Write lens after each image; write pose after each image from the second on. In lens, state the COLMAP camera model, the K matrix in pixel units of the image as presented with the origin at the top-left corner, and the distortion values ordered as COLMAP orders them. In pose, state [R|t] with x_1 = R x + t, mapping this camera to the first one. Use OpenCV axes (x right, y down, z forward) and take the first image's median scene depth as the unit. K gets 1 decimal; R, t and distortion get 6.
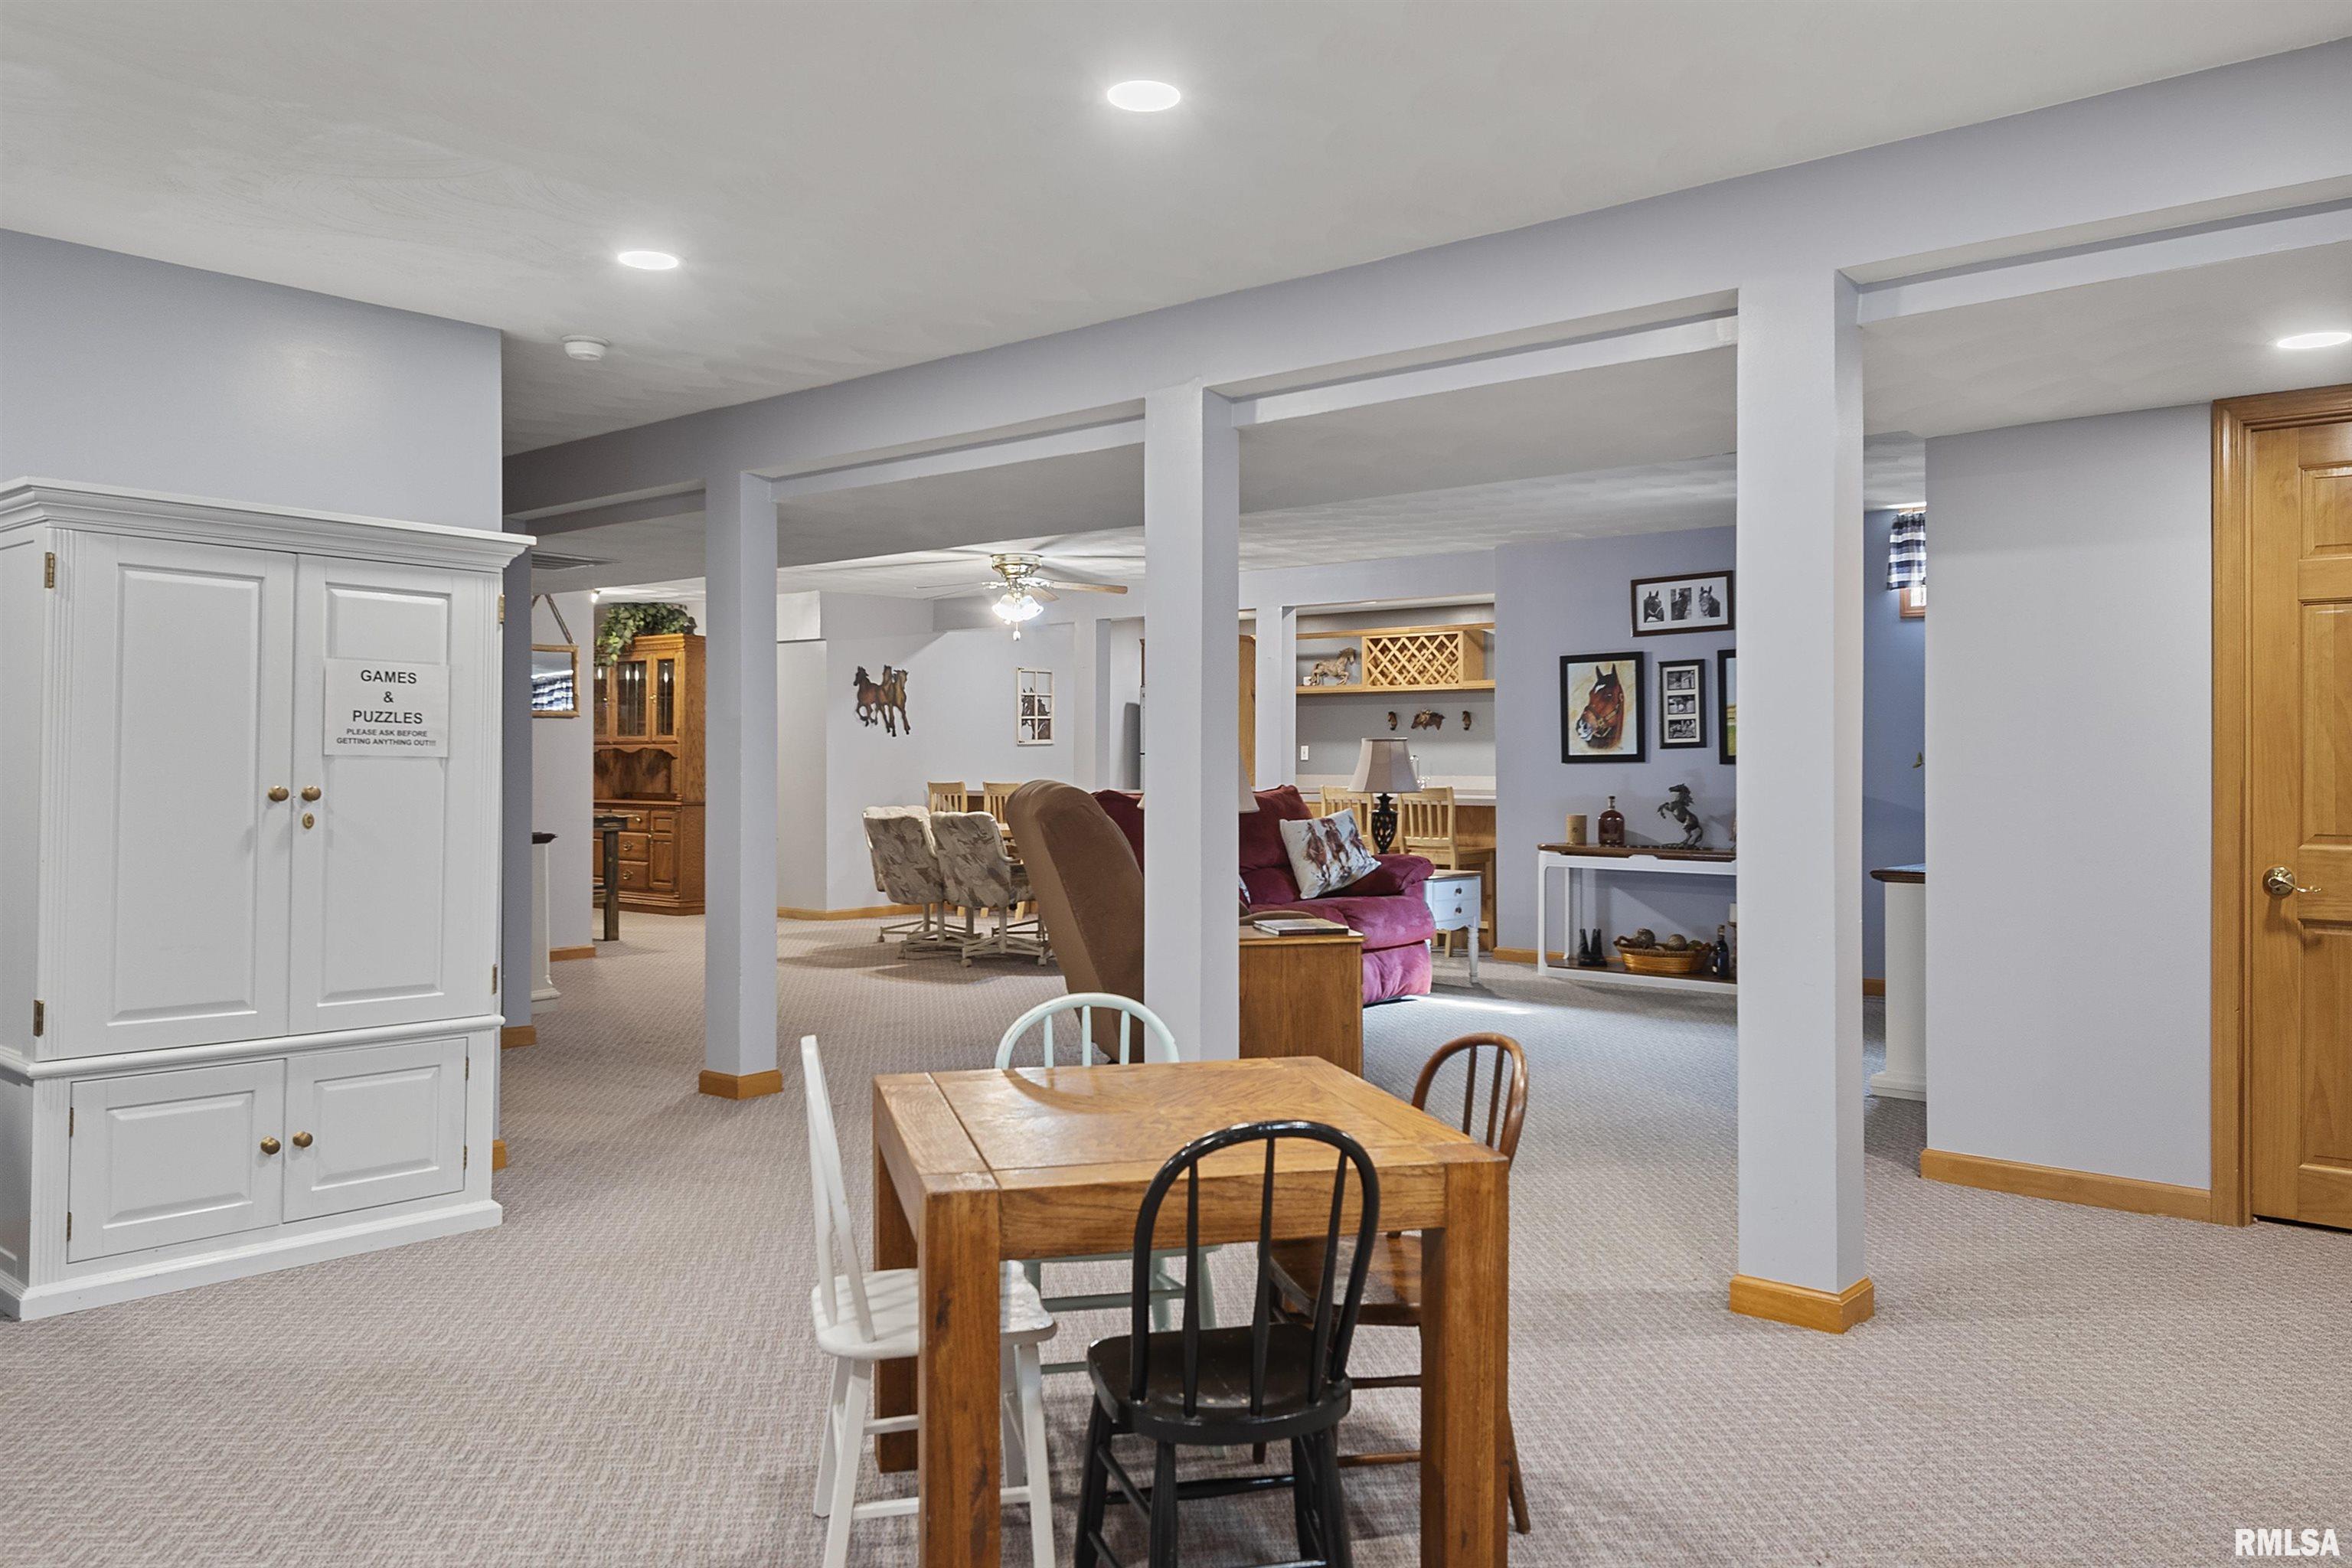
lens RADIAL K [[1702.9, 0, 1184.3], [0, 1702.9, 759.3], [0, 0, 1]] dist [0.047016, -0.045939]
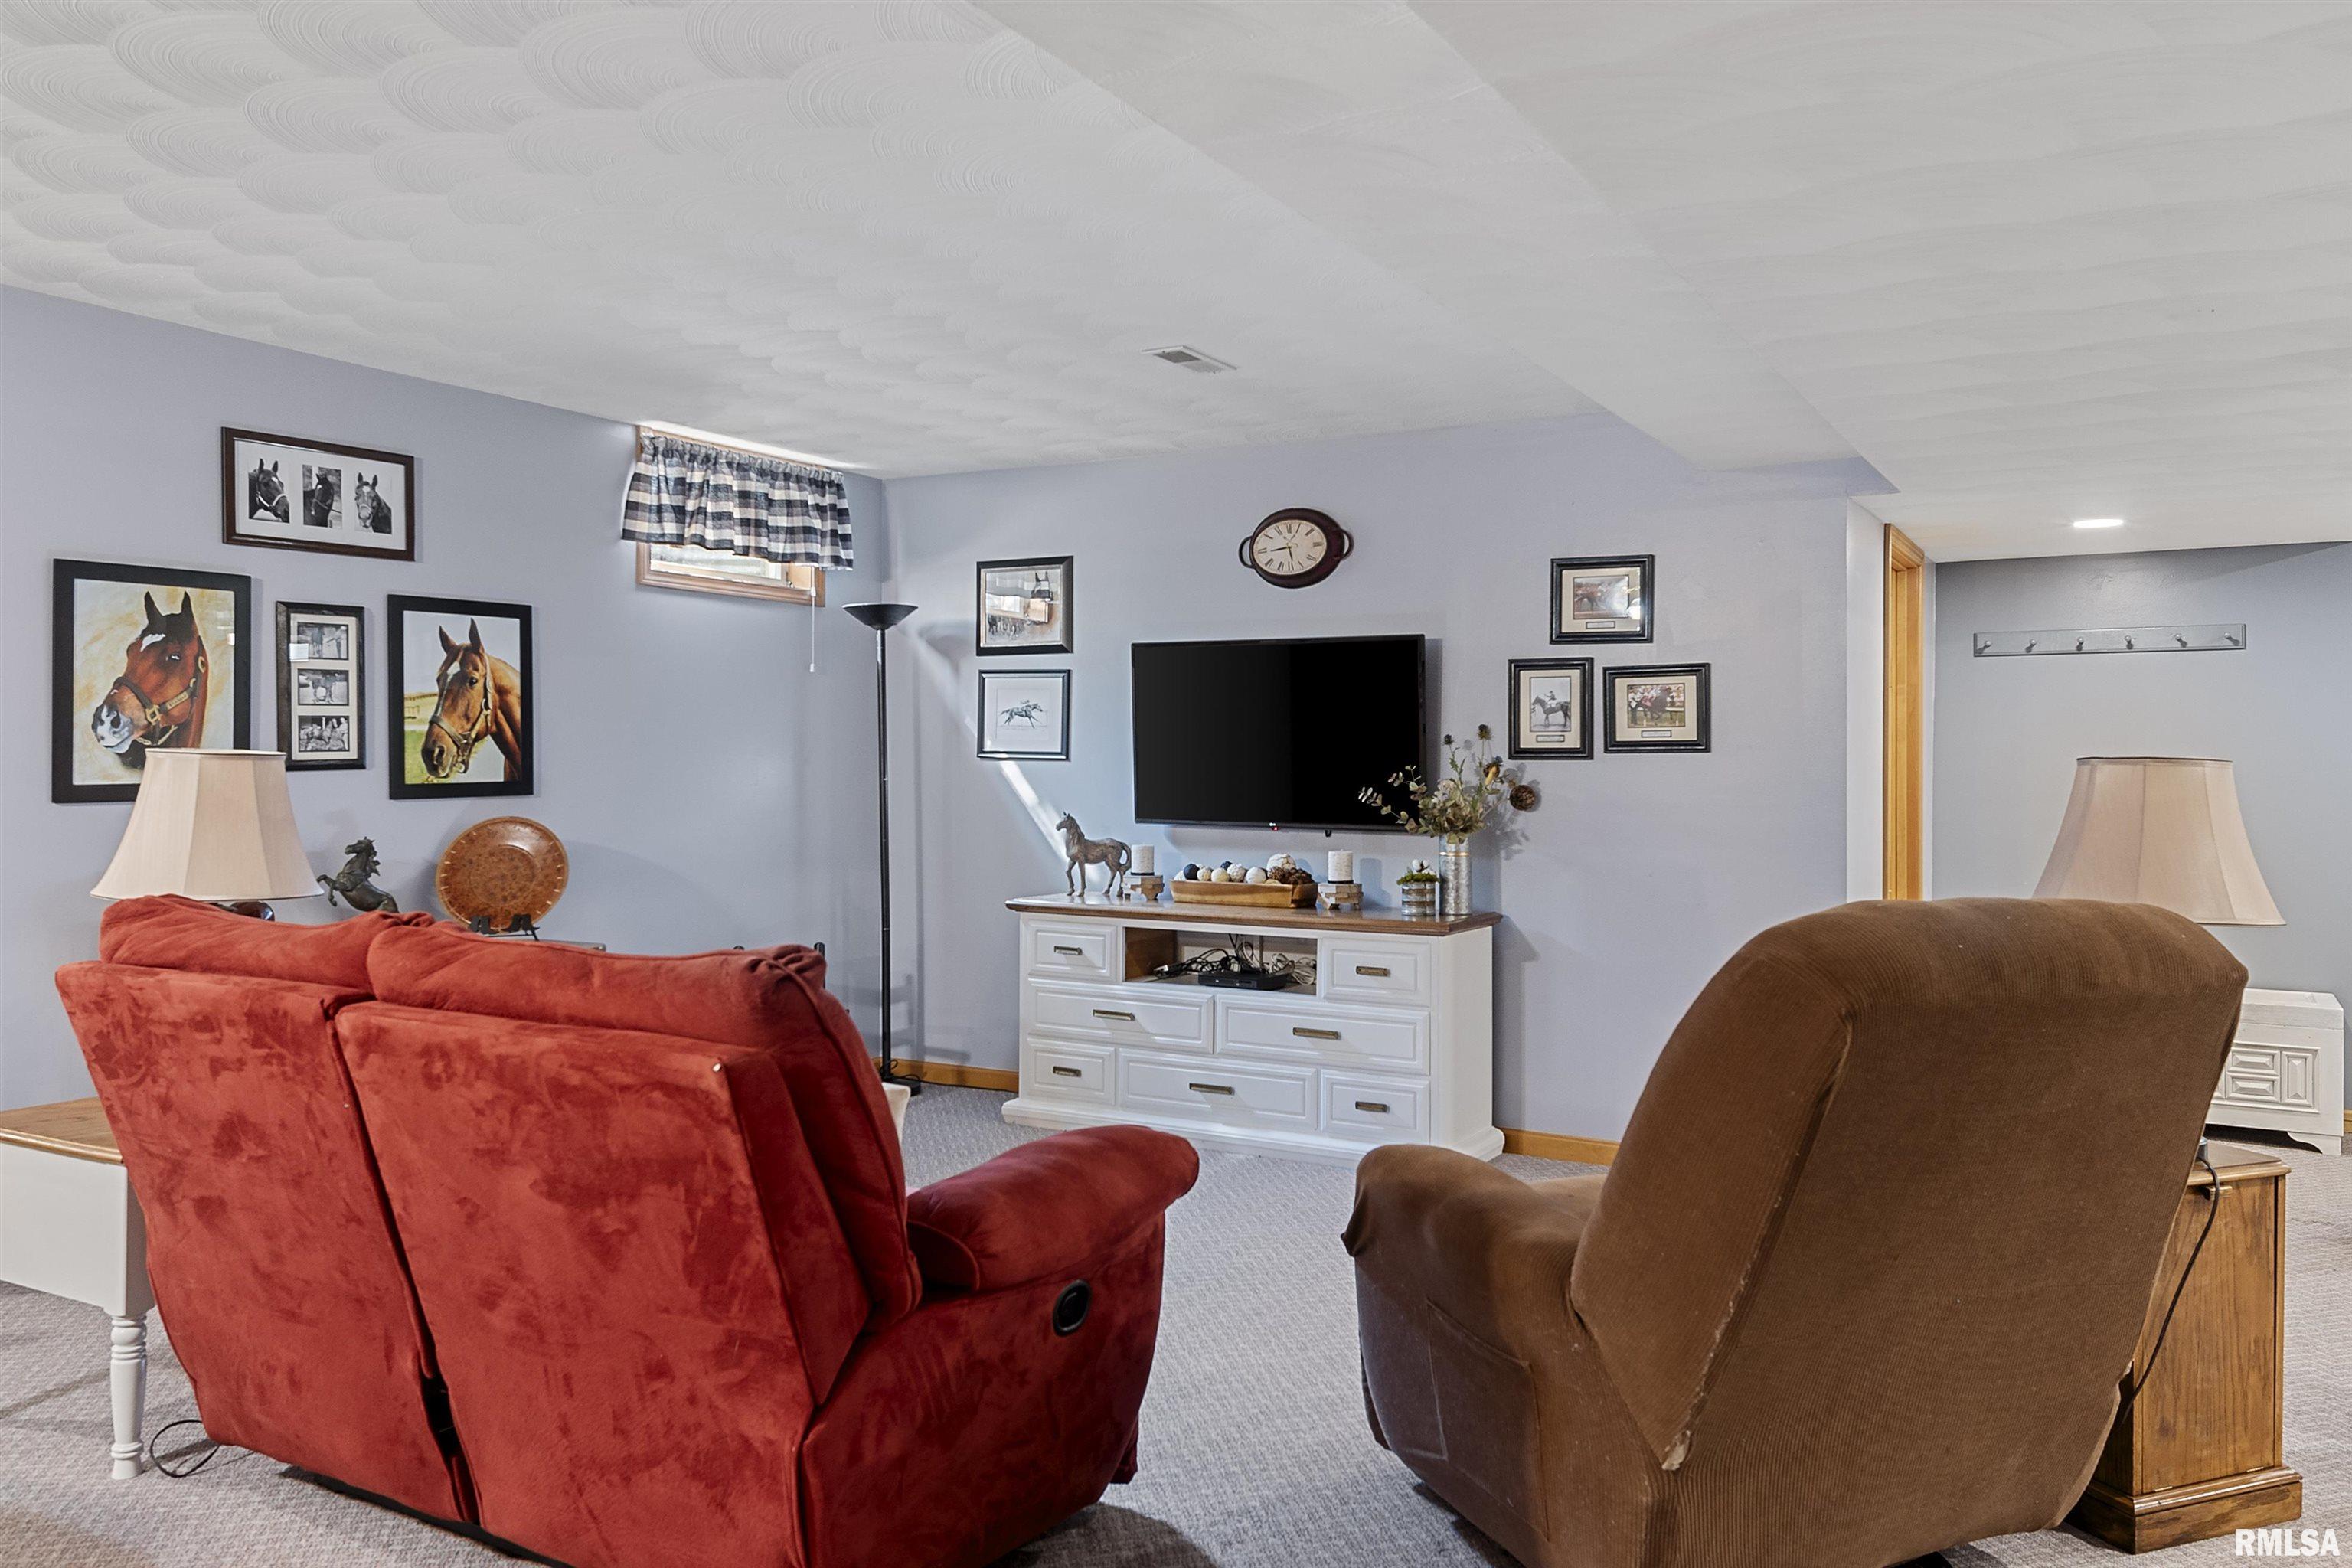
lens RADIAL K [[1702.9, 0, 1184.3], [0, 1702.9, 759.3], [0, 0, 1]] dist [0.047016, -0.045939]
pose [[-0.188394, 0.000523, 0.982093, -0.233013], [-0.007277, 0.999972, -0.001929, -0.008951], [-0.982067, -0.007510, -0.188385, 0.695617]]
